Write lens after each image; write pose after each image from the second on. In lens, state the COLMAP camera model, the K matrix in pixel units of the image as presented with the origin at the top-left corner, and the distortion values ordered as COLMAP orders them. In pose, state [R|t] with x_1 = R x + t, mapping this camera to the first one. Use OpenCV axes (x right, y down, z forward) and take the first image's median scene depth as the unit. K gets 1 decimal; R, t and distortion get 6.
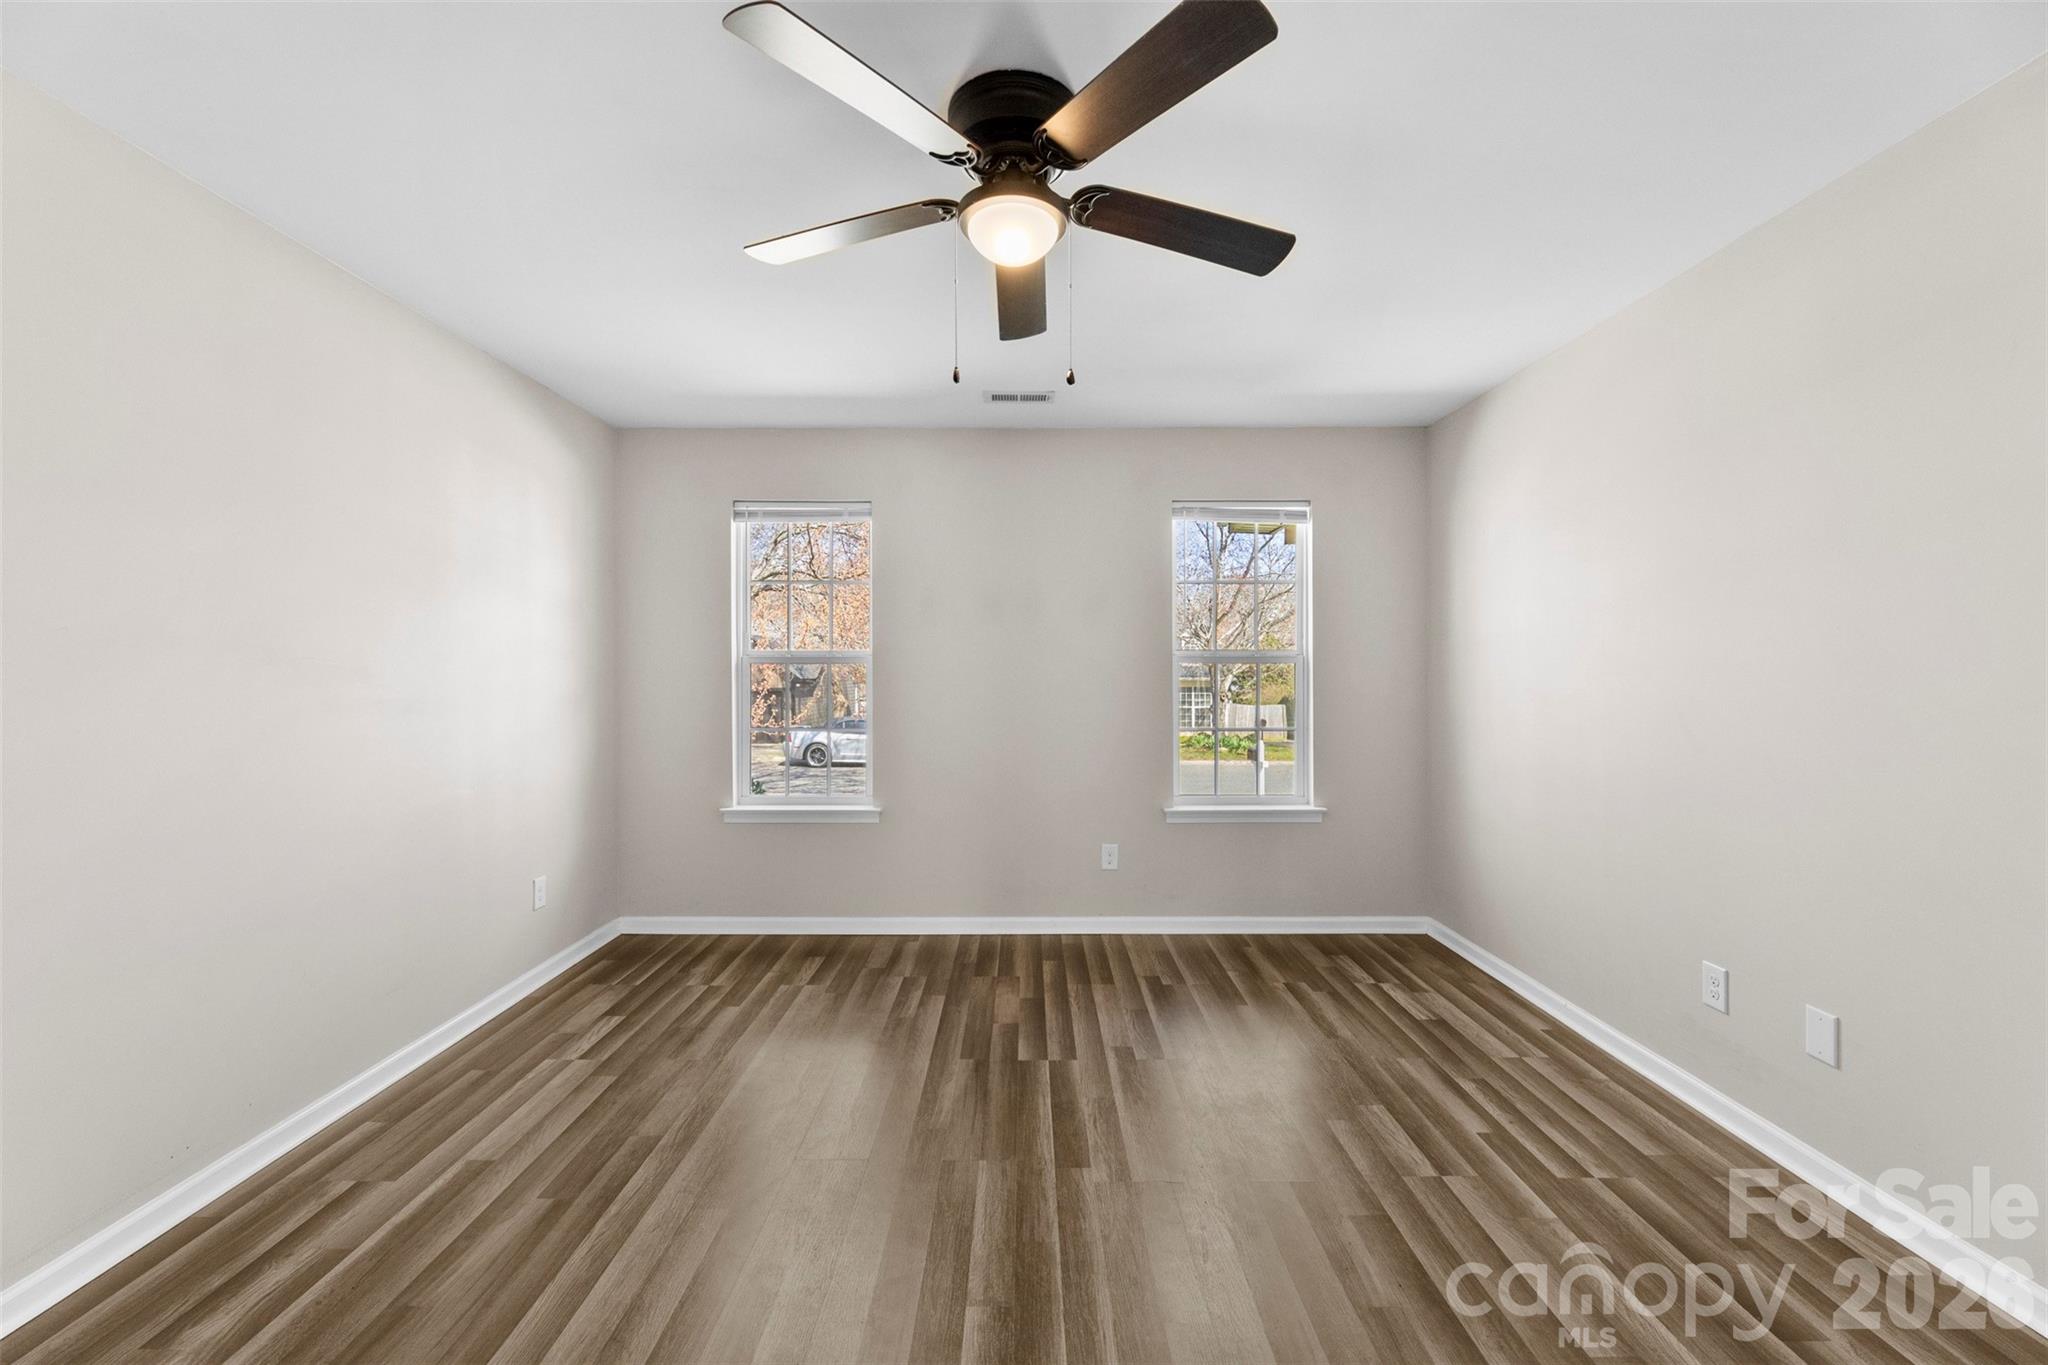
lens RADIAL K [[827.4, 0, 1024.9], [0, 827.4, 679.0], [0, 0, 1]] dist [0.000195, -0.000470]
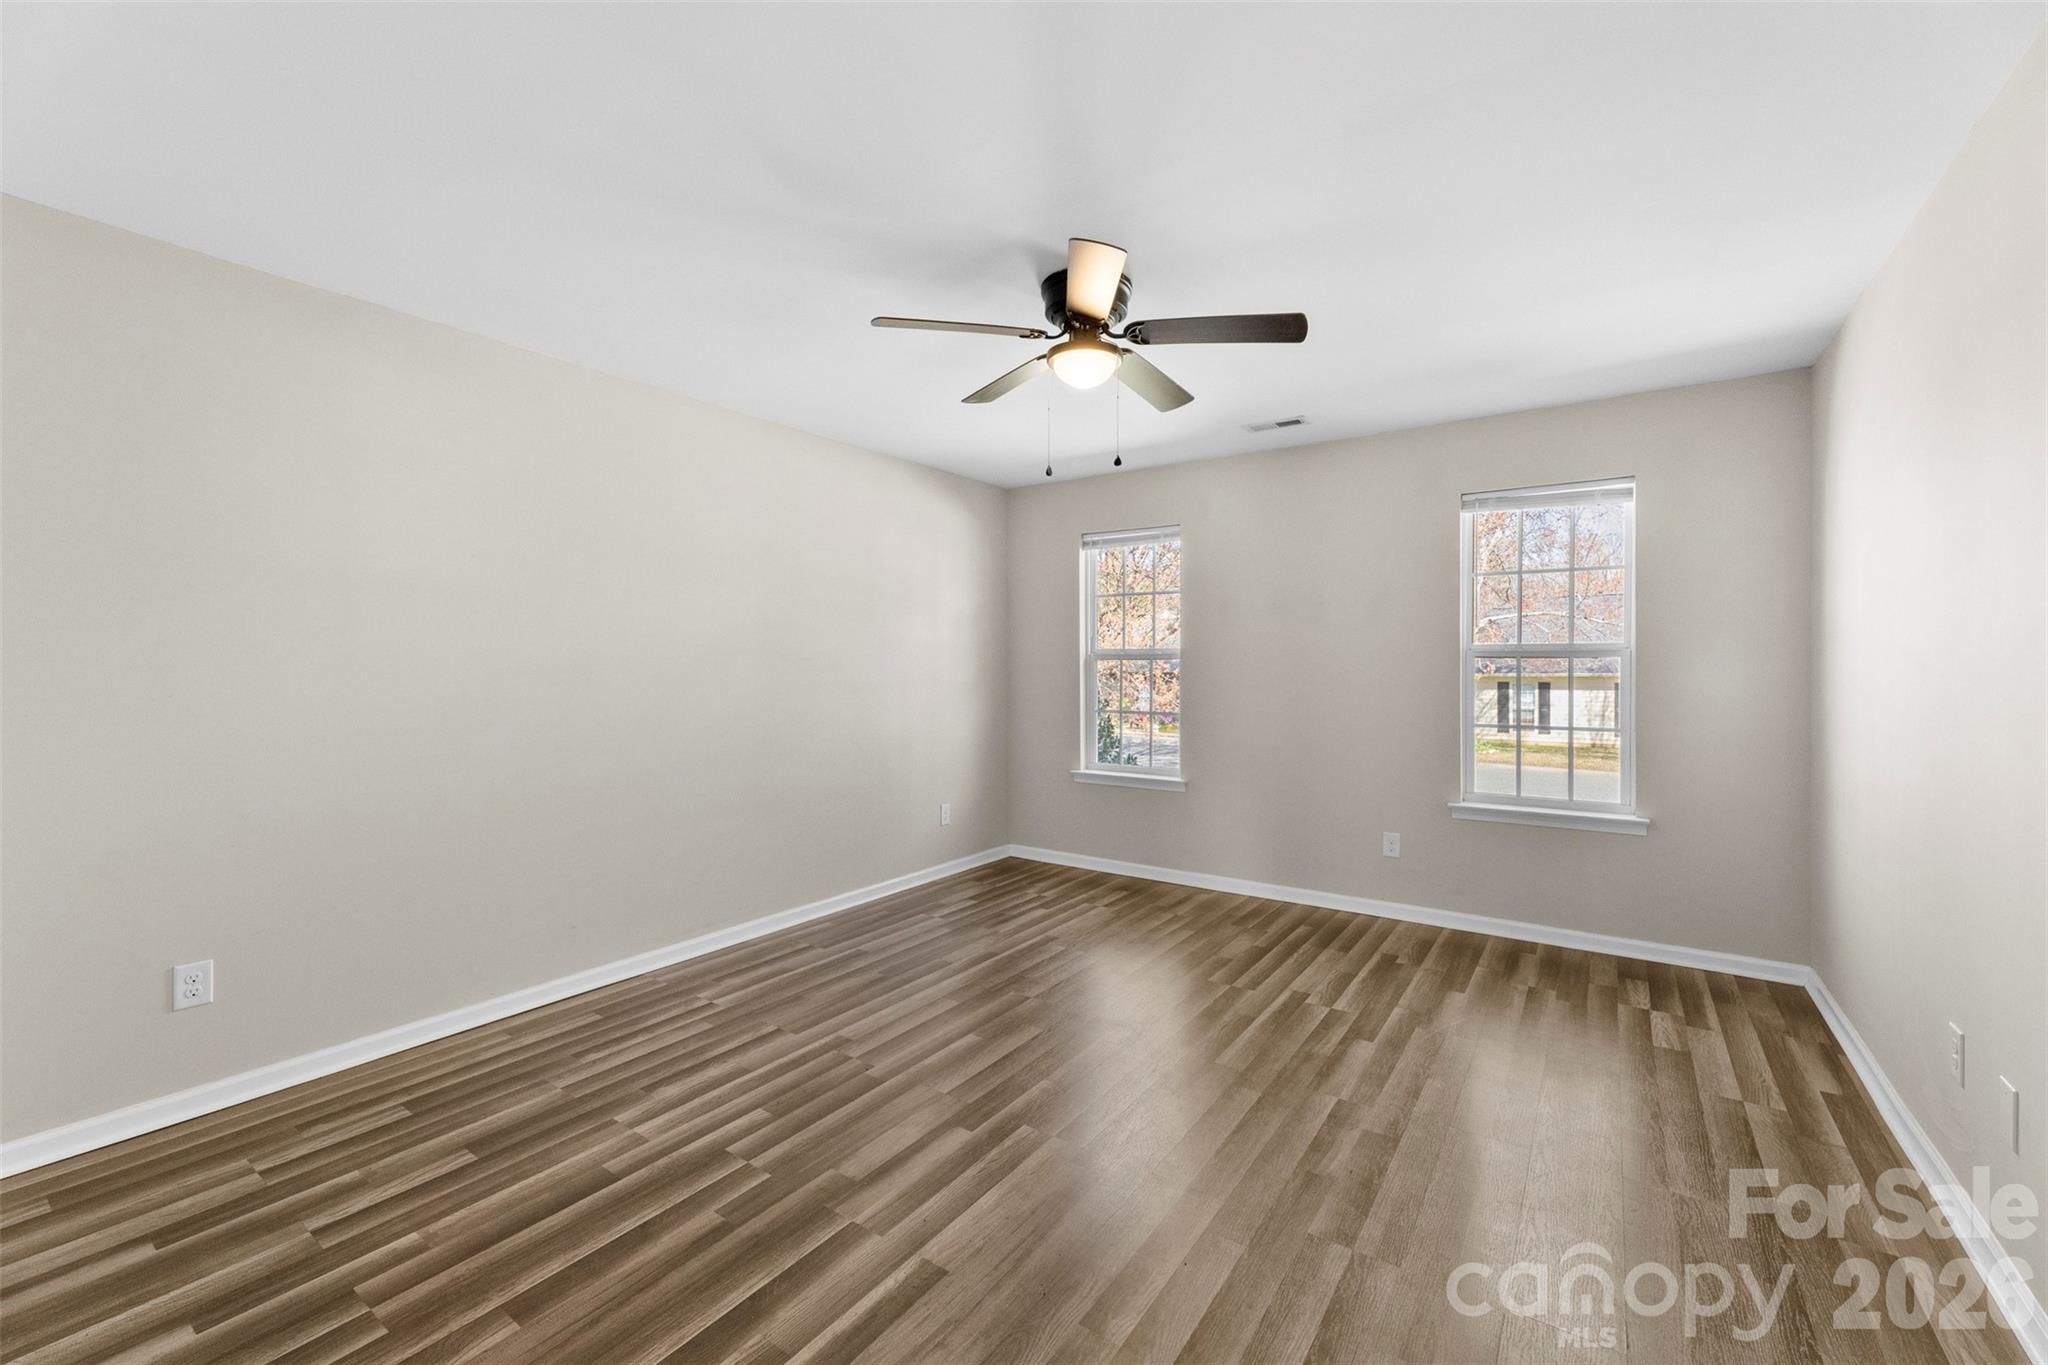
lens RADIAL K [[827.4, 0, 1025.8], [0, 827.4, 675.7], [0, 0, 1]] dist [0.000195, -0.000470]
pose [[0.819254, 0.007820, -0.573377, 0.373598], [-0.007144, 0.999969, 0.003430, 0.003474], [0.573386, 0.001286, 0.819284, -0.132040]]
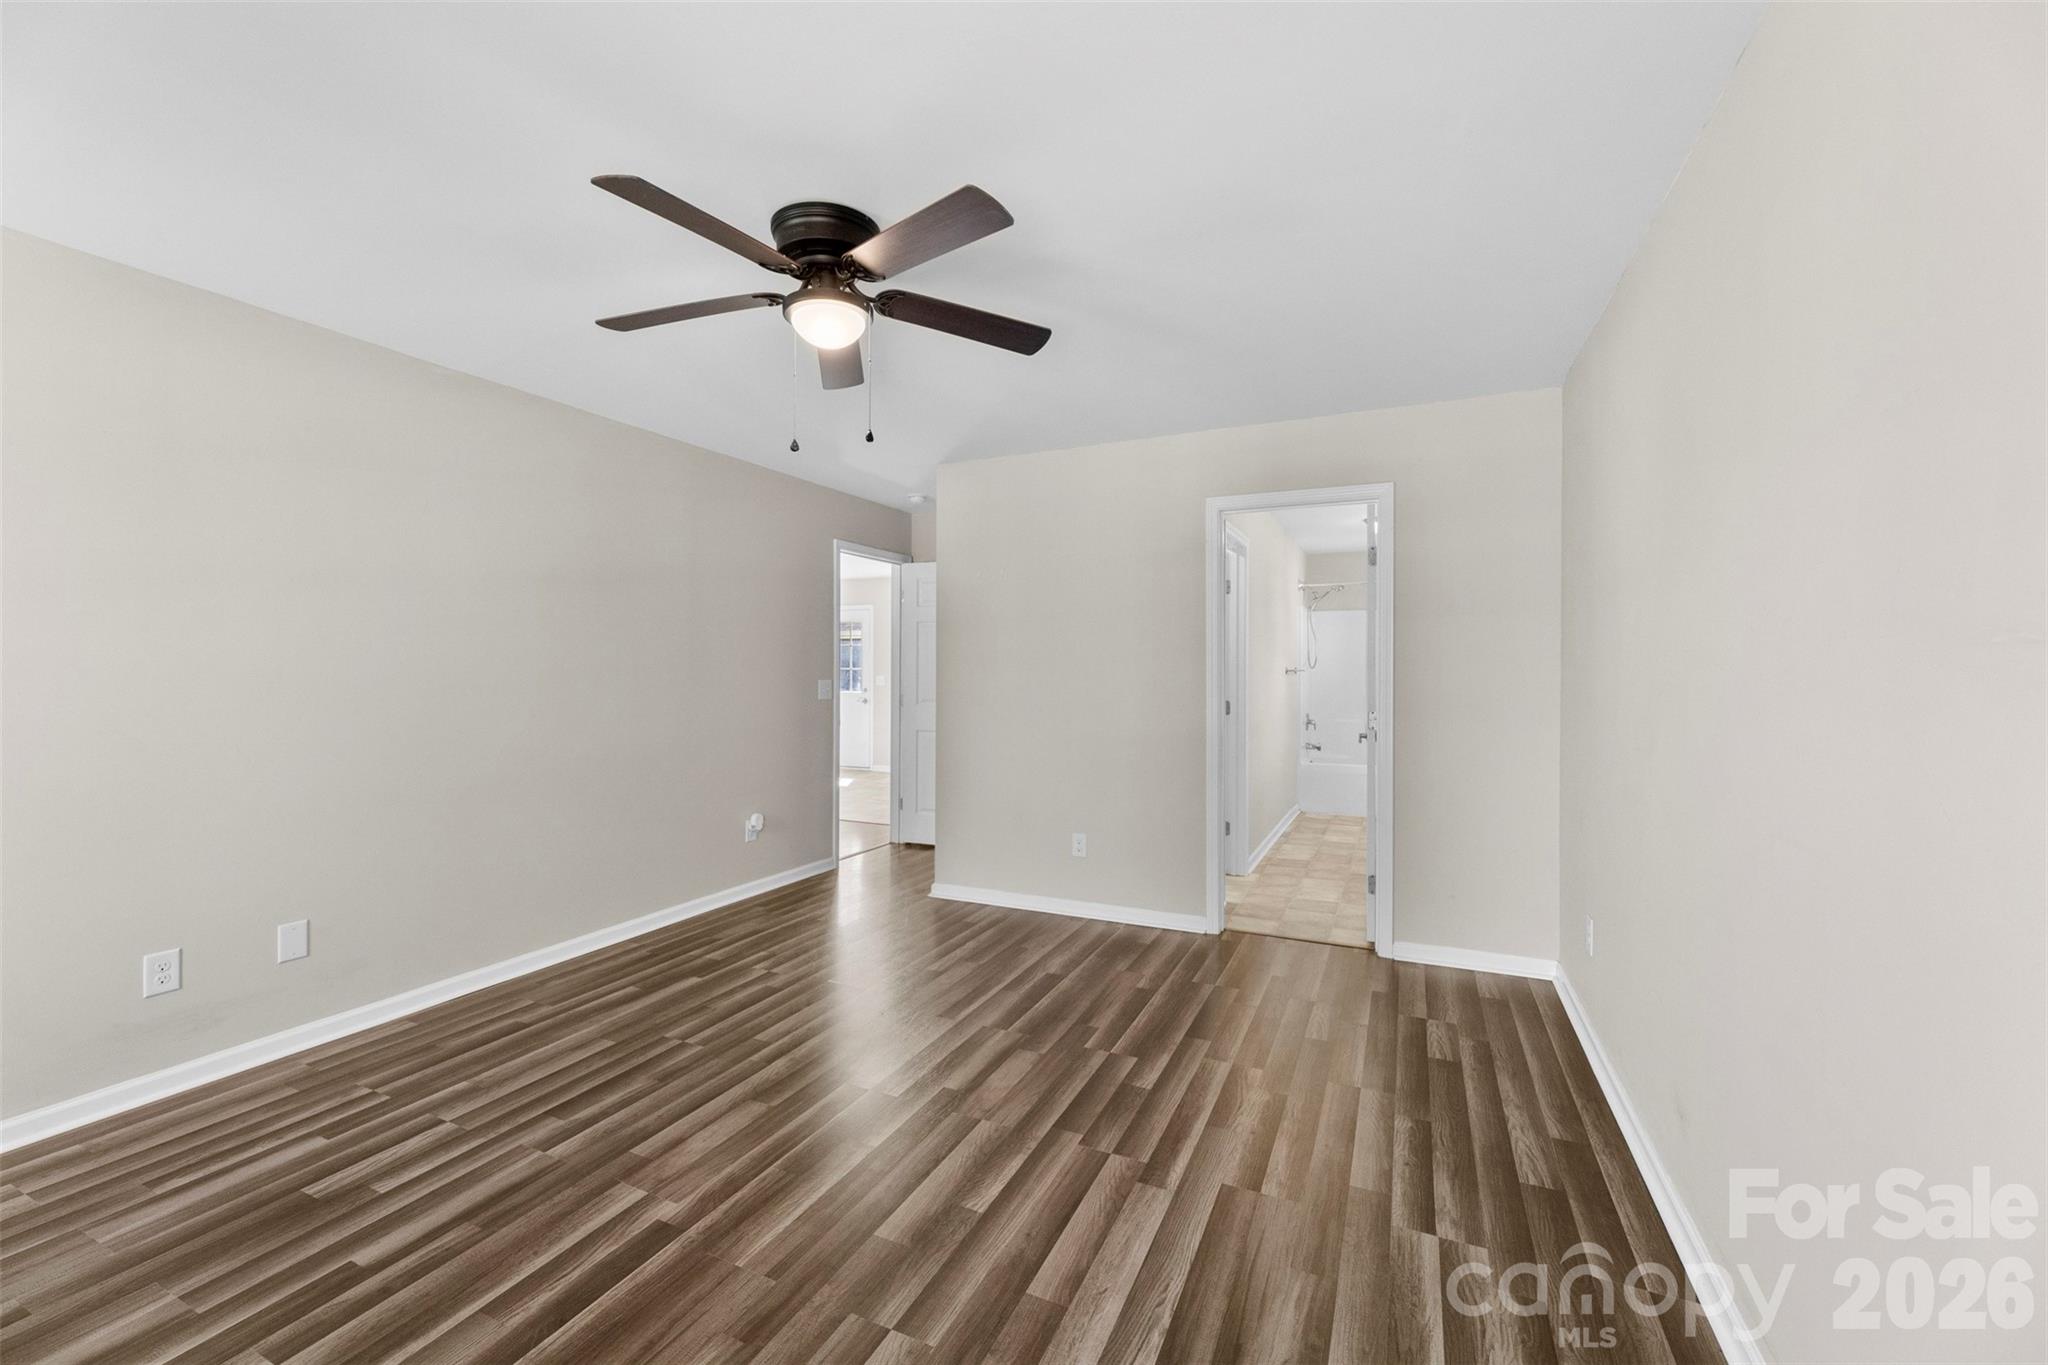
lens RADIAL K [[827.4, 0, 1028.8], [0, 827.4, 676.3], [0, 0, 1]] dist [0.000195, -0.000470]
pose [[-0.908386, -0.001220, 0.418132, -0.411646], [0.005624, 0.999870, 0.015135, -0.009283], [-0.418096, 0.016100, -0.908260, 1.013594]]
